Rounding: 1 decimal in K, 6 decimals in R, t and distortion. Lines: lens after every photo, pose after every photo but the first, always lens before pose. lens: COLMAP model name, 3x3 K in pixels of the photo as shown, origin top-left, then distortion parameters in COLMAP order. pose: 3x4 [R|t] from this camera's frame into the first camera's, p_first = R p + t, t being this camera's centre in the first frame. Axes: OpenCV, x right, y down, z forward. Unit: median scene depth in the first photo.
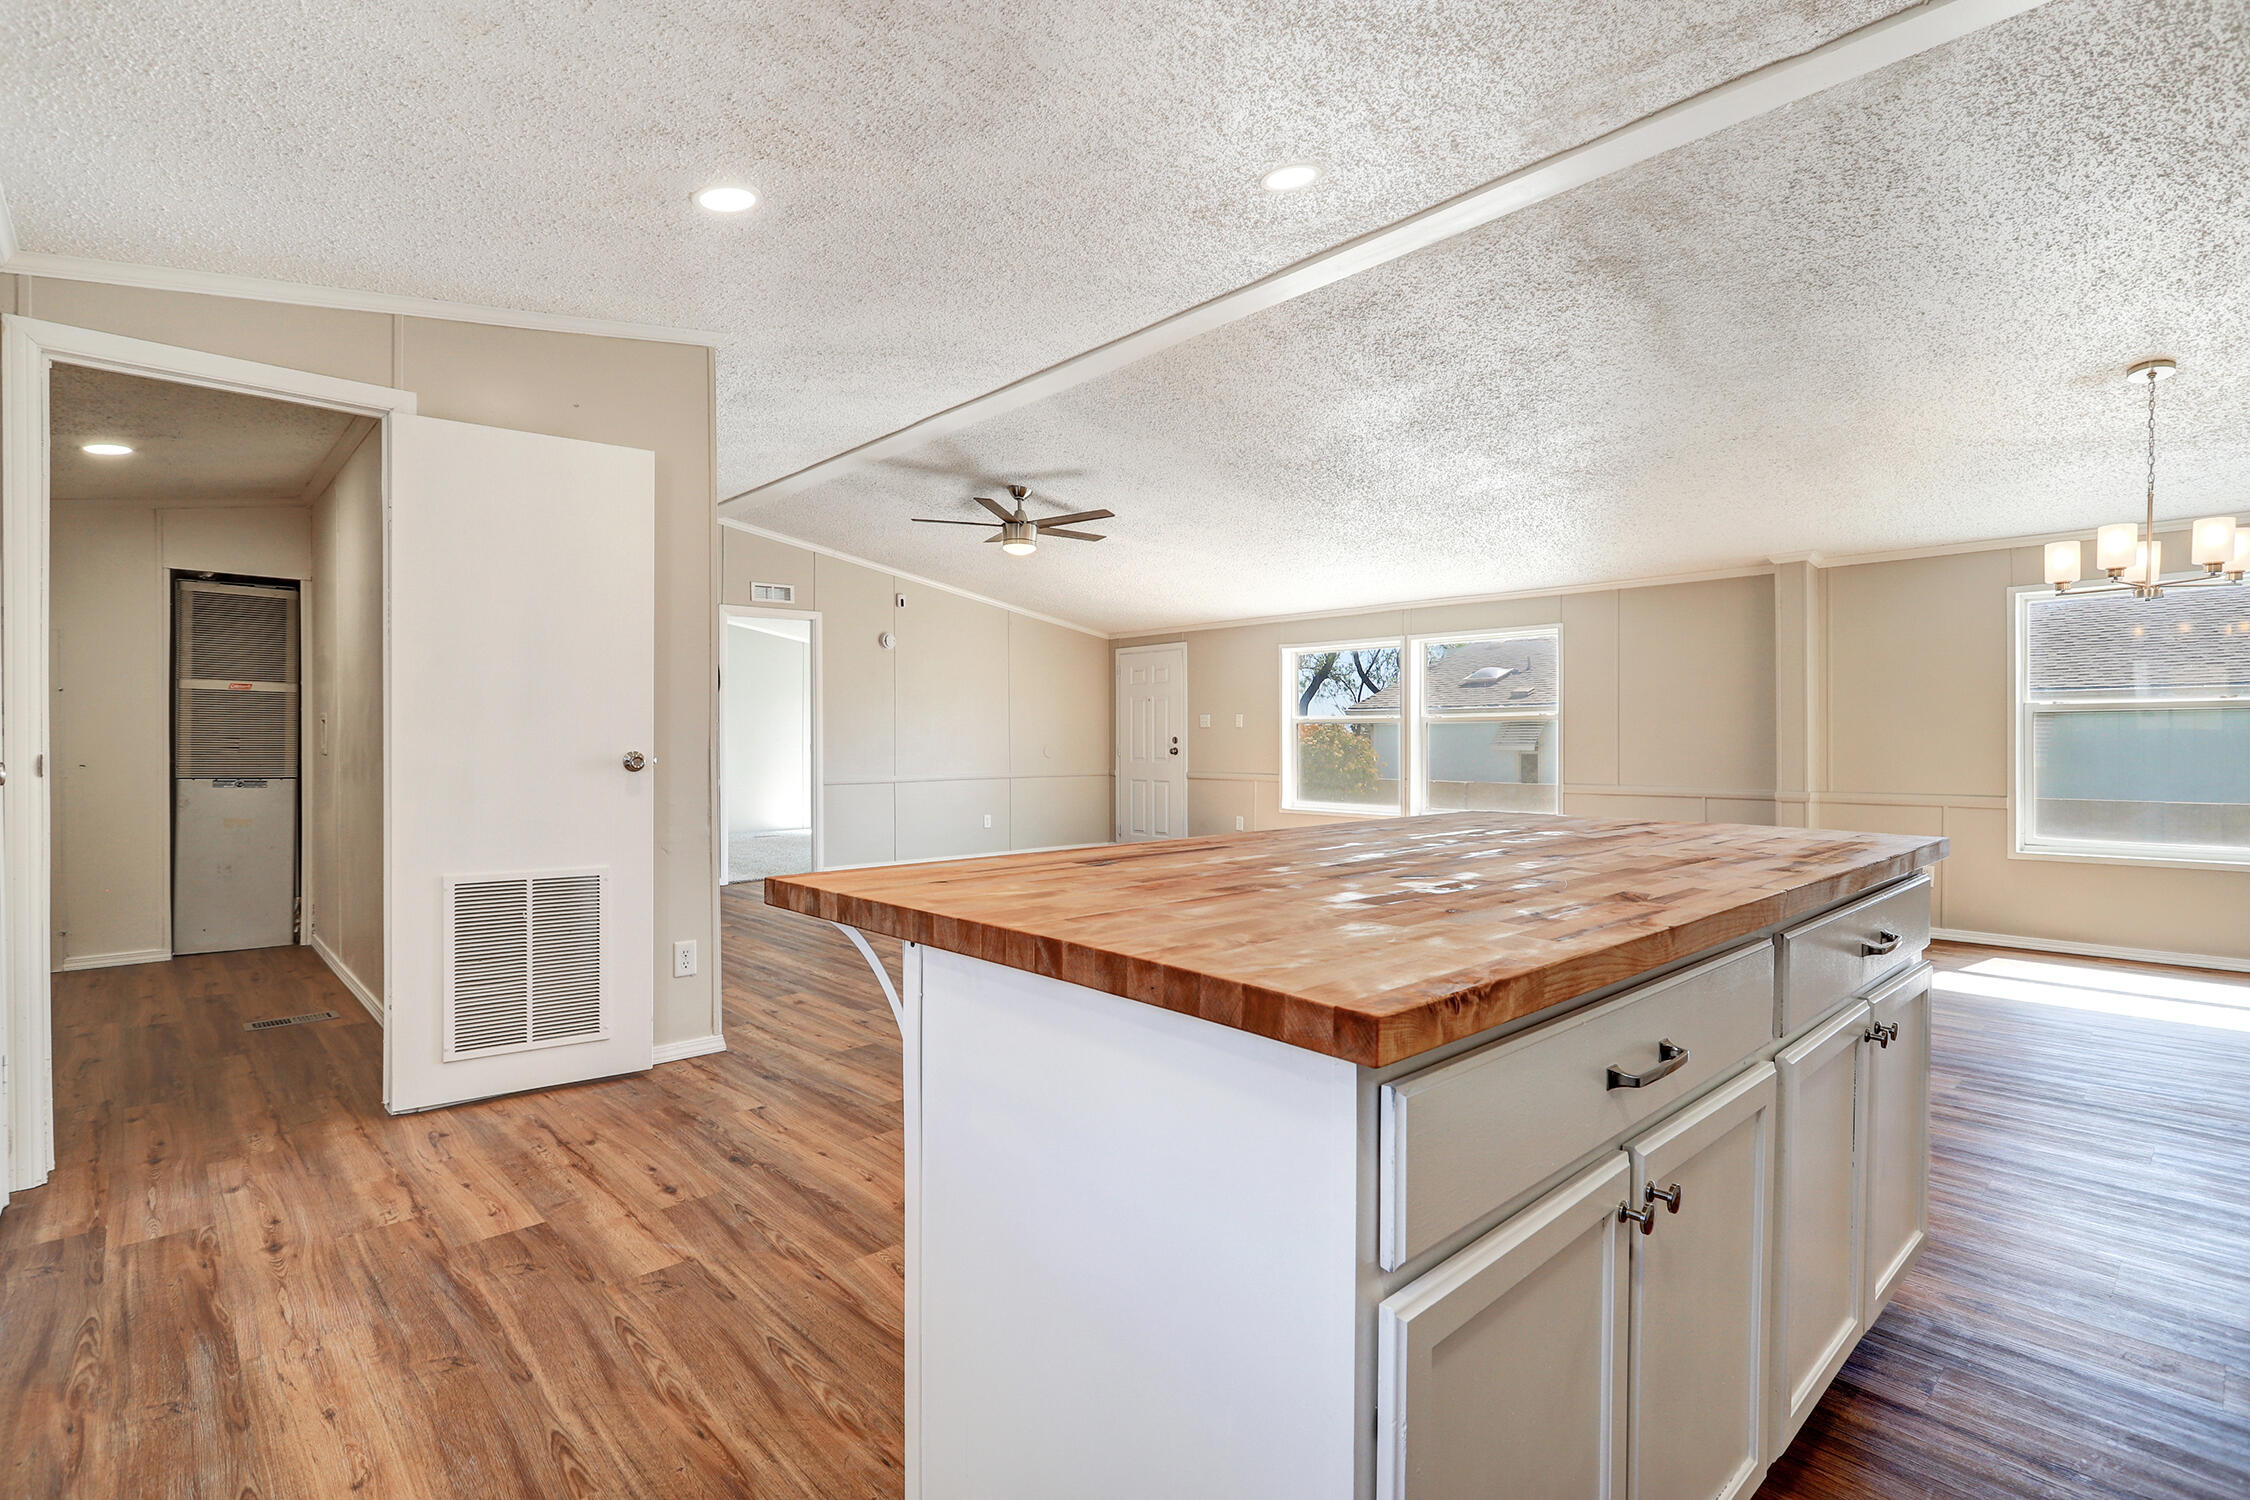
lens RADIAL K [[1064.9, 0, 1129.2], [0, 1064.9, 735.1], [0, 0, 1]] dist [-0.003593, 0.003132]
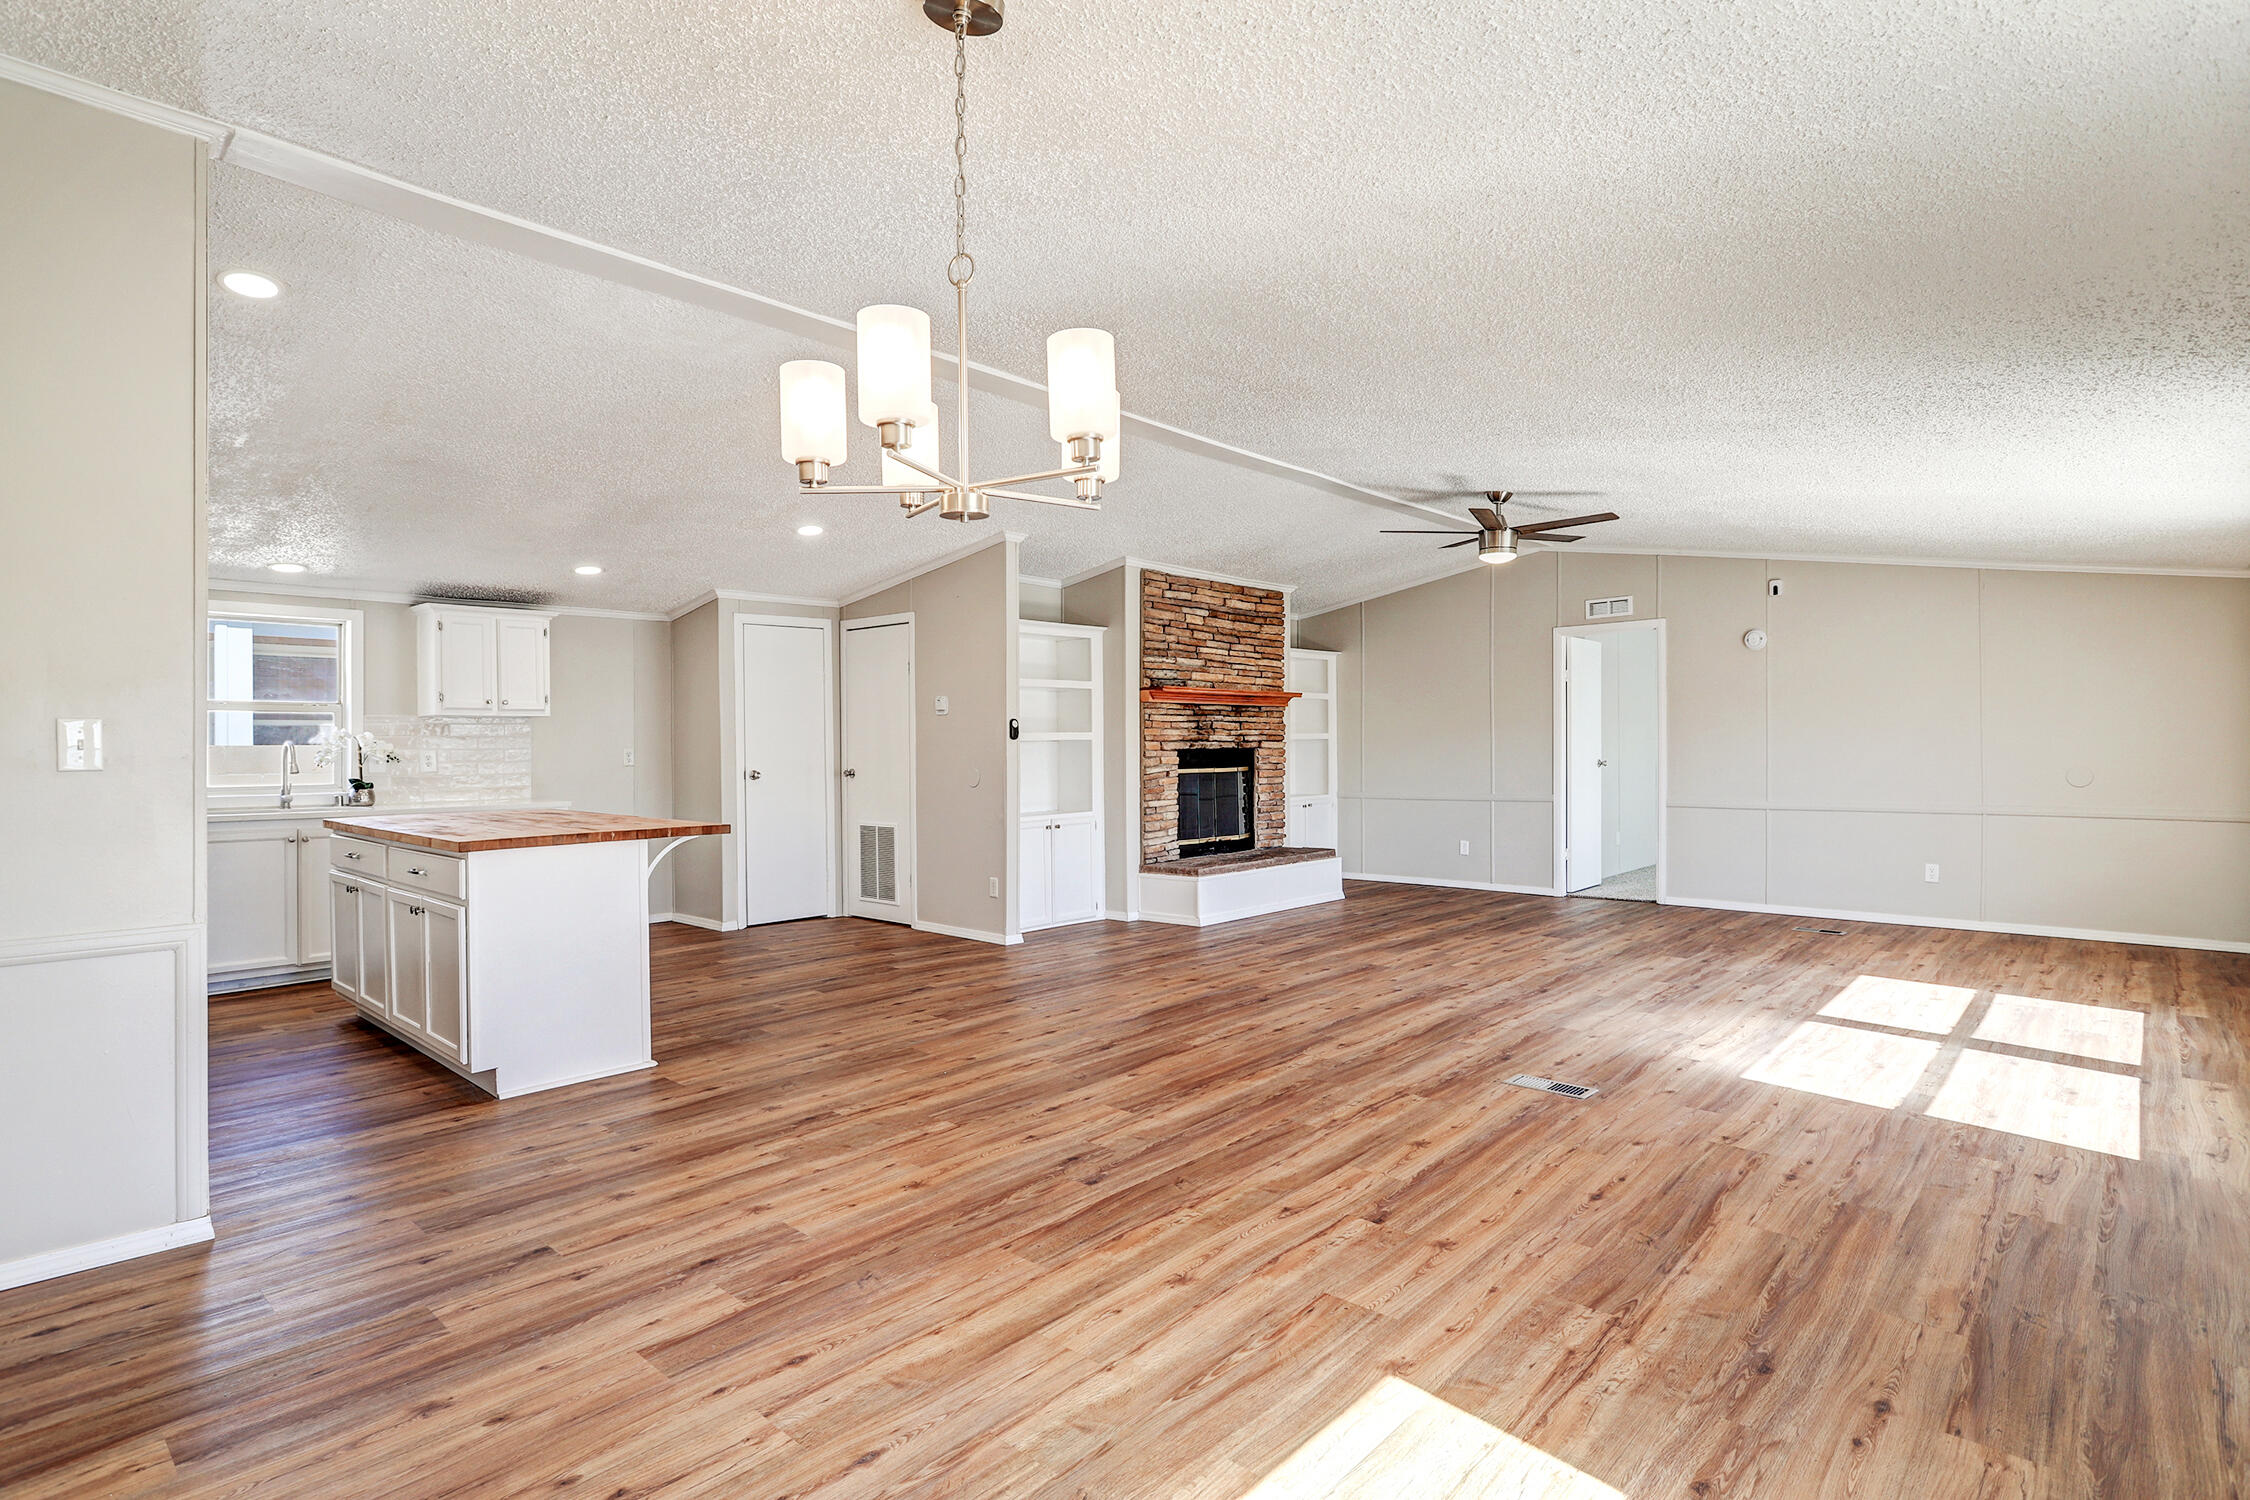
lens RADIAL K [[1123.5, 0, 1123.5], [0, 1123.5, 734.5], [0, 0, 1]] dist [-0.009038, 0.005627]
pose [[0.078131, -0.005570, -0.996928, 2.023054], [0.010384, 0.999935, -0.004773, -0.048448], [0.996889, -0.009979, 0.078183, 1.453734]]
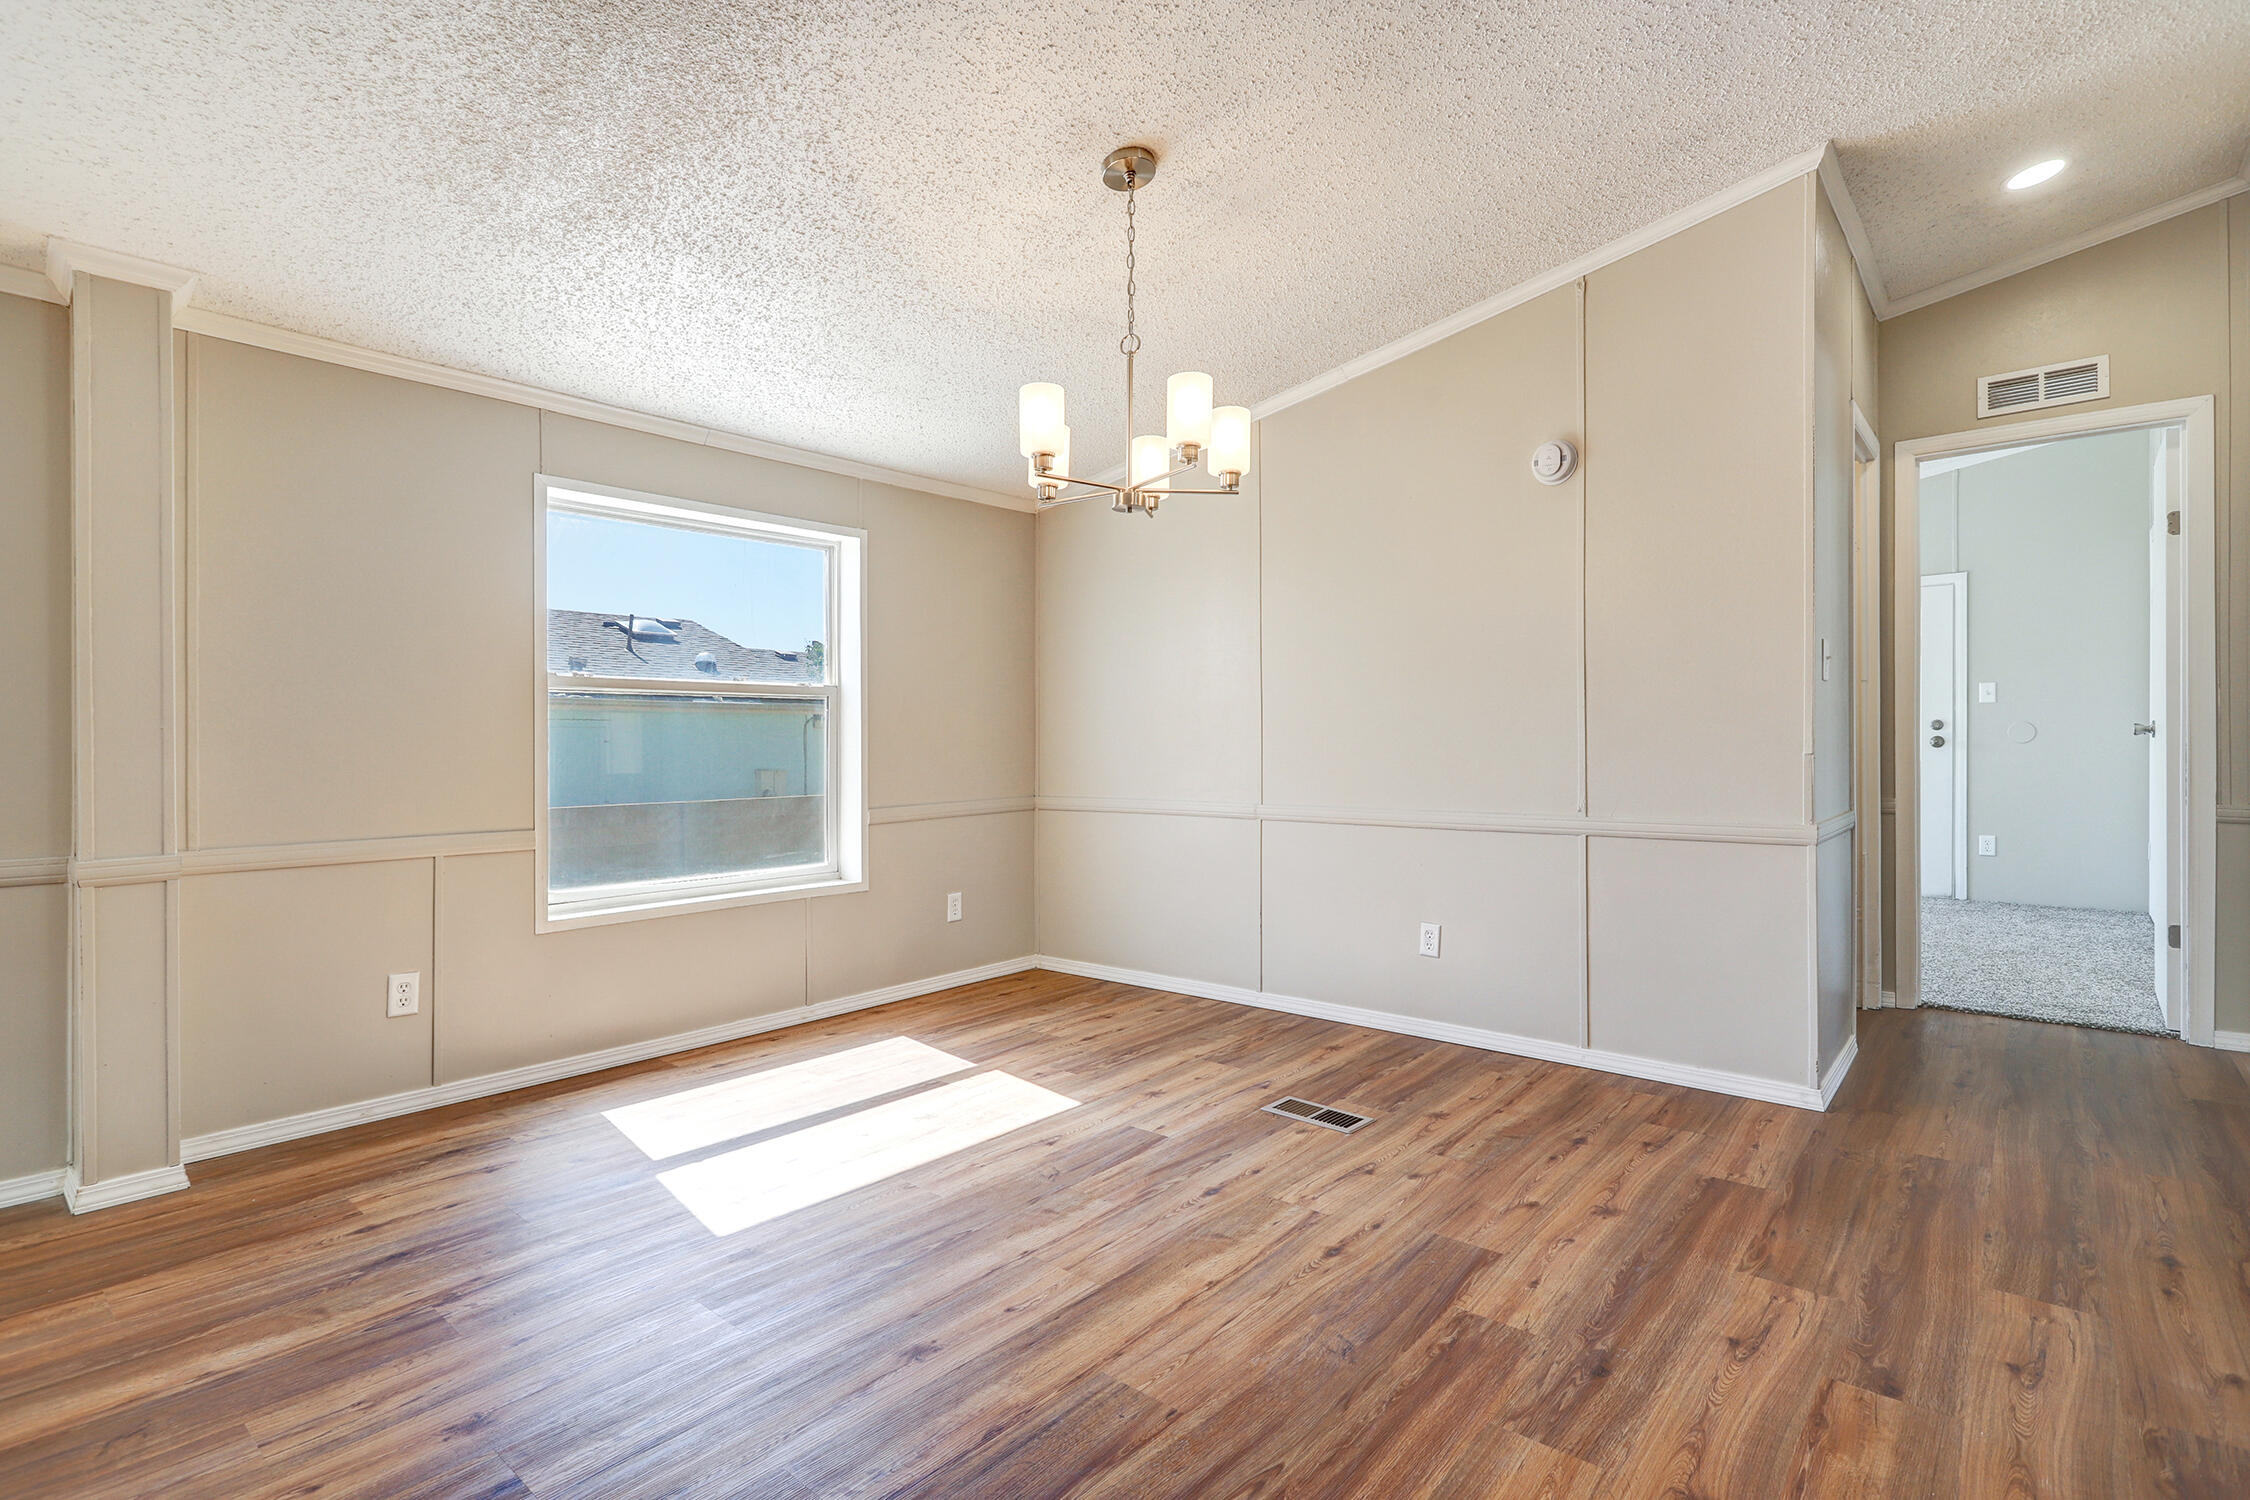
lens RADIAL K [[1064.9, 0, 1115.6], [0, 1064.9, 744.8], [0, 0, 1]] dist [-0.003593, 0.003132]
pose [[-0.103436, 0.006365, 0.994616, 0.413949], [0.002508, 0.999978, -0.006139, 0.031651], [-0.994633, 0.001860, -0.103449, 1.516633]]
